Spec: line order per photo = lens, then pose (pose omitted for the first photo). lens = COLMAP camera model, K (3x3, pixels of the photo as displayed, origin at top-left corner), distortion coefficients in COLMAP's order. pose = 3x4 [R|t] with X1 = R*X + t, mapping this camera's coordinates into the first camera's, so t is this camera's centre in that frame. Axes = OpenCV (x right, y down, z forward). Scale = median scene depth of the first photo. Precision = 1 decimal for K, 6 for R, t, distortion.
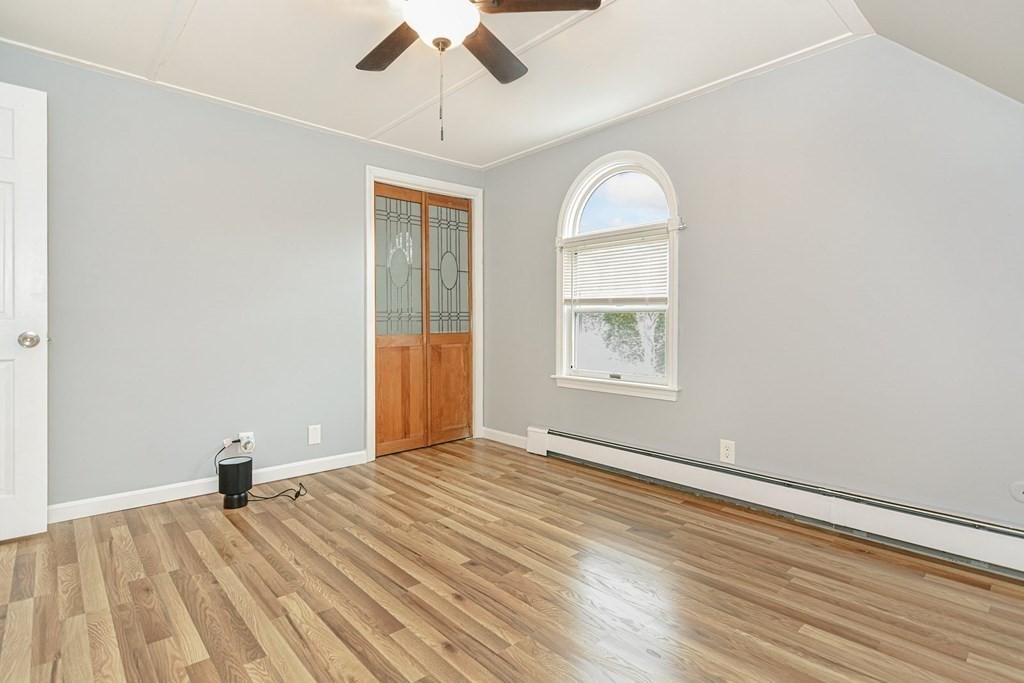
lens RADIAL K [[494.2, 0, 508.8], [0, 494.2, 337.1], [0, 0, 1]] dist [0.009394, -0.000712]
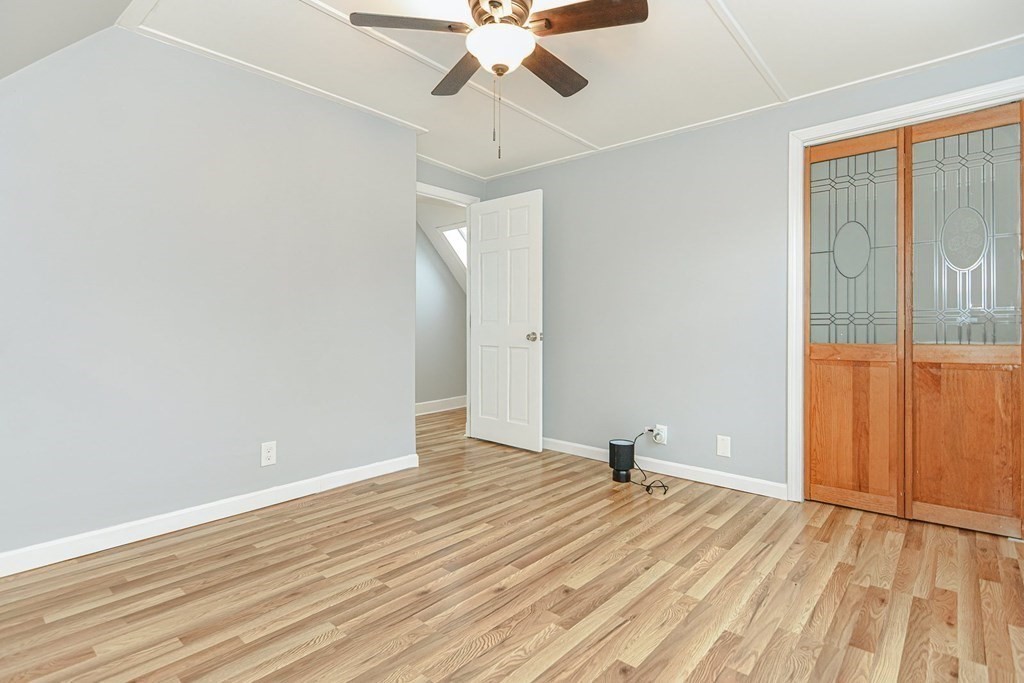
lens RADIAL K [[510.5, 0, 509.0], [0, 510.5, 342.2], [0, 0, 1]] dist [0.000016, -0.002256]
pose [[0.118097, 0.035144, -0.992380, 0.734308], [-0.028109, 0.999091, 0.032036, -0.028366], [0.992604, 0.024112, 0.118977, 0.672257]]
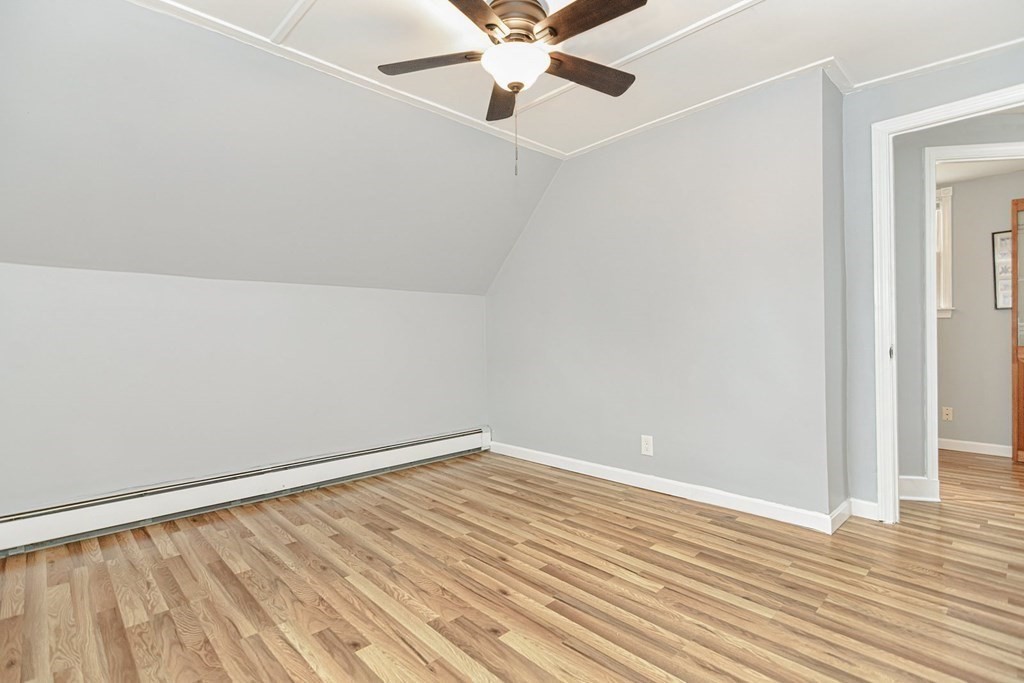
lens RADIAL K [[496.2, 0, 518.2], [0, 496.2, 340.3], [0, 0, 1]] dist [0.001709, -0.000296]
pose [[-0.999267, 0.005798, -0.037834, -0.072365], [0.004456, 0.999361, 0.035477, -0.057826], [0.038016, 0.035282, -0.998654, 1.596544]]
